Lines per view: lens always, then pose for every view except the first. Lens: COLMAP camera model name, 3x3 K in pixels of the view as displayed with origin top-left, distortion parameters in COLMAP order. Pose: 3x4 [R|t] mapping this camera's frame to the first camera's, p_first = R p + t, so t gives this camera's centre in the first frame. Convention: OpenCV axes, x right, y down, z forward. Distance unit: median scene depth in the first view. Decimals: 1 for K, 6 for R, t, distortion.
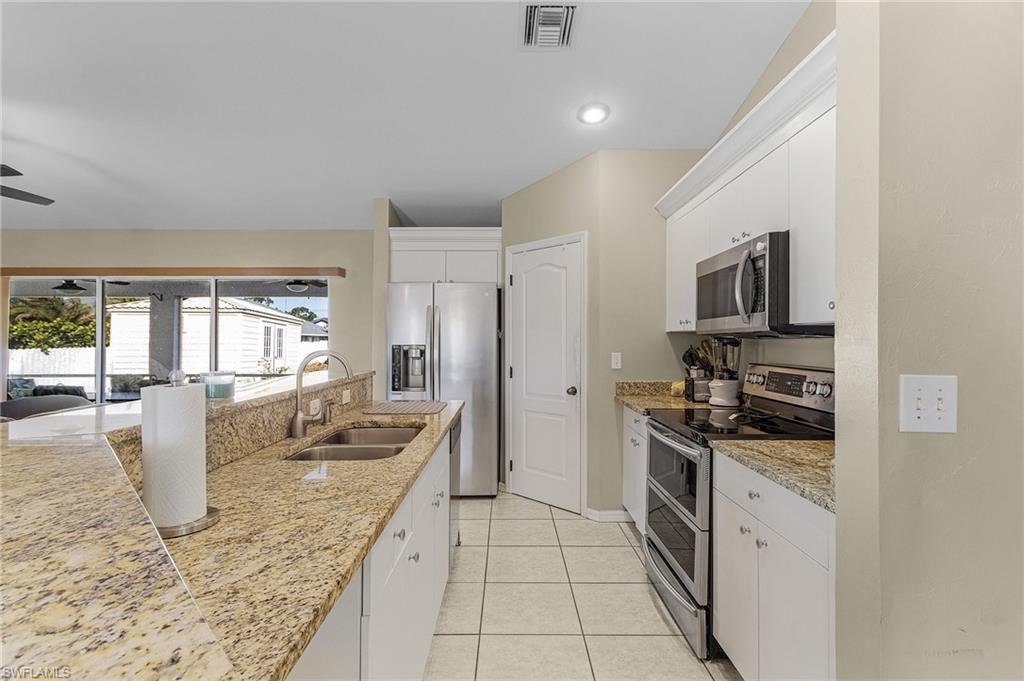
lens RADIAL K [[465.0, 0, 507.8], [0, 465.0, 339.4], [0, 0, 1]] dist [0.001543, 0.000116]
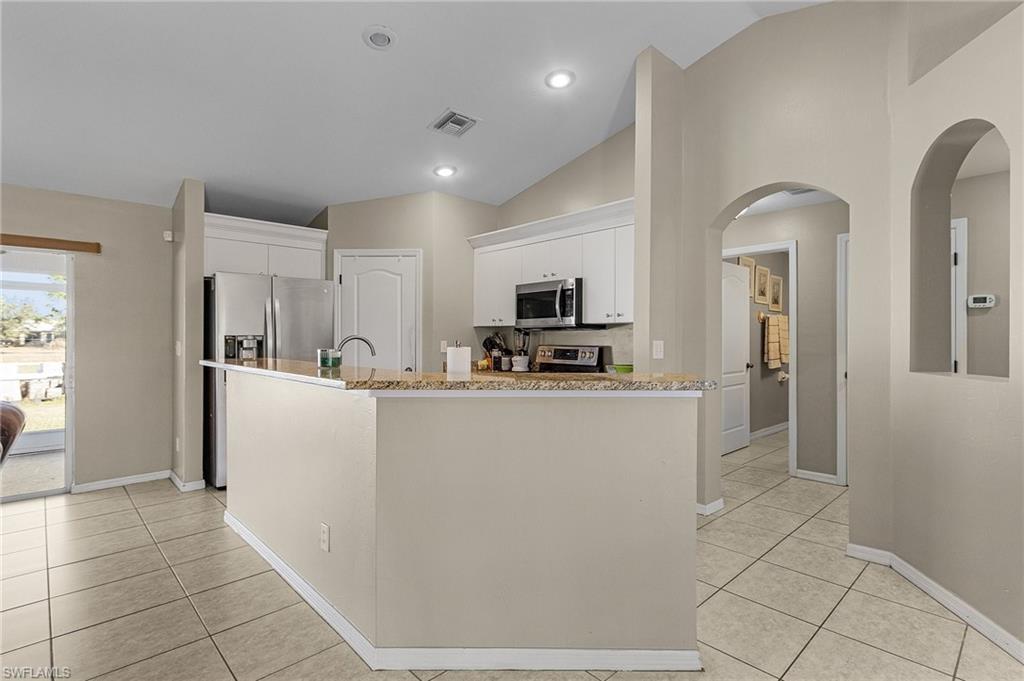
lens RADIAL K [[508.4, 0, 521.9], [0, 508.4, 340.1], [0, 0, 1]] dist [0.002679, -0.000009]
pose [[0.733796, -0.002218, 0.679366, -0.631718], [-0.002572, 0.999978, 0.006042, 0.016752], [-0.679365, -0.006181, 0.733775, -0.268231]]
